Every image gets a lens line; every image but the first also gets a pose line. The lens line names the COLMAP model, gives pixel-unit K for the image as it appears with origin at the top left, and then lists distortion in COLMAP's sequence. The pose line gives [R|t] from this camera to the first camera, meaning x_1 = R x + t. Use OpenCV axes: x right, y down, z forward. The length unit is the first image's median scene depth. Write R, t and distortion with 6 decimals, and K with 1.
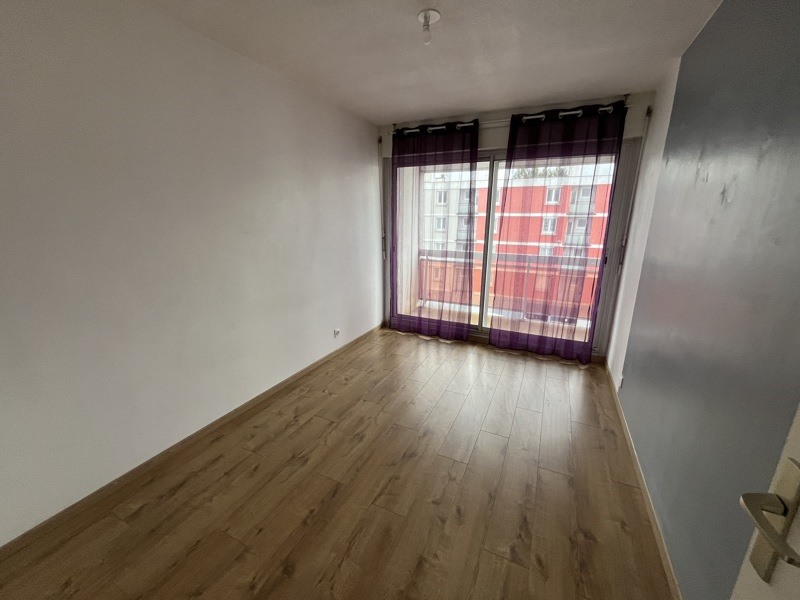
lens RADIAL K [[324.7, 0, 398.4], [0, 324.7, 304.6], [0, 0, 1]] dist [0.001244, 0.000111]
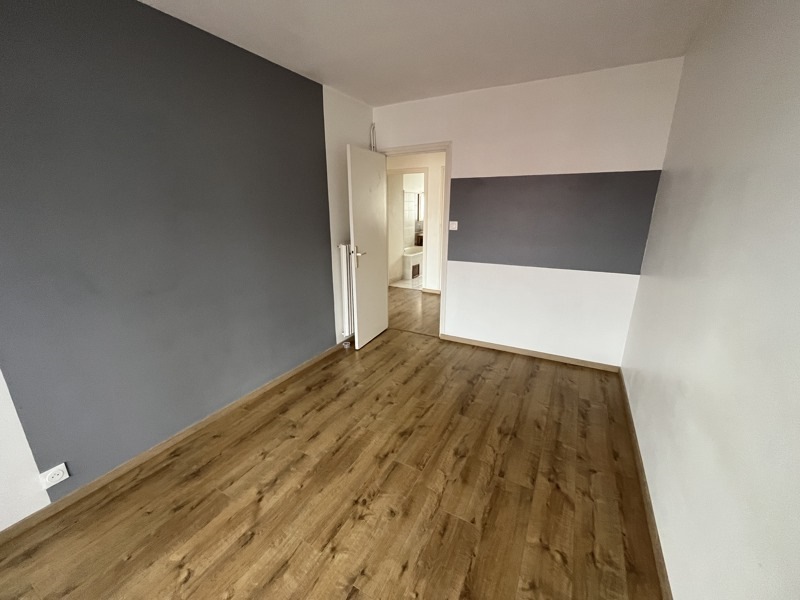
lens RADIAL K [[324.7, 0, 400.5], [0, 324.7, 299.5], [0, 0, 1]] dist [0.001244, 0.000111]
pose [[-0.998771, -0.018517, 0.045980, 0.010106], [0.007797, 0.857371, 0.514640, -0.457702], [-0.048951, 0.514366, -0.856173, 1.677012]]
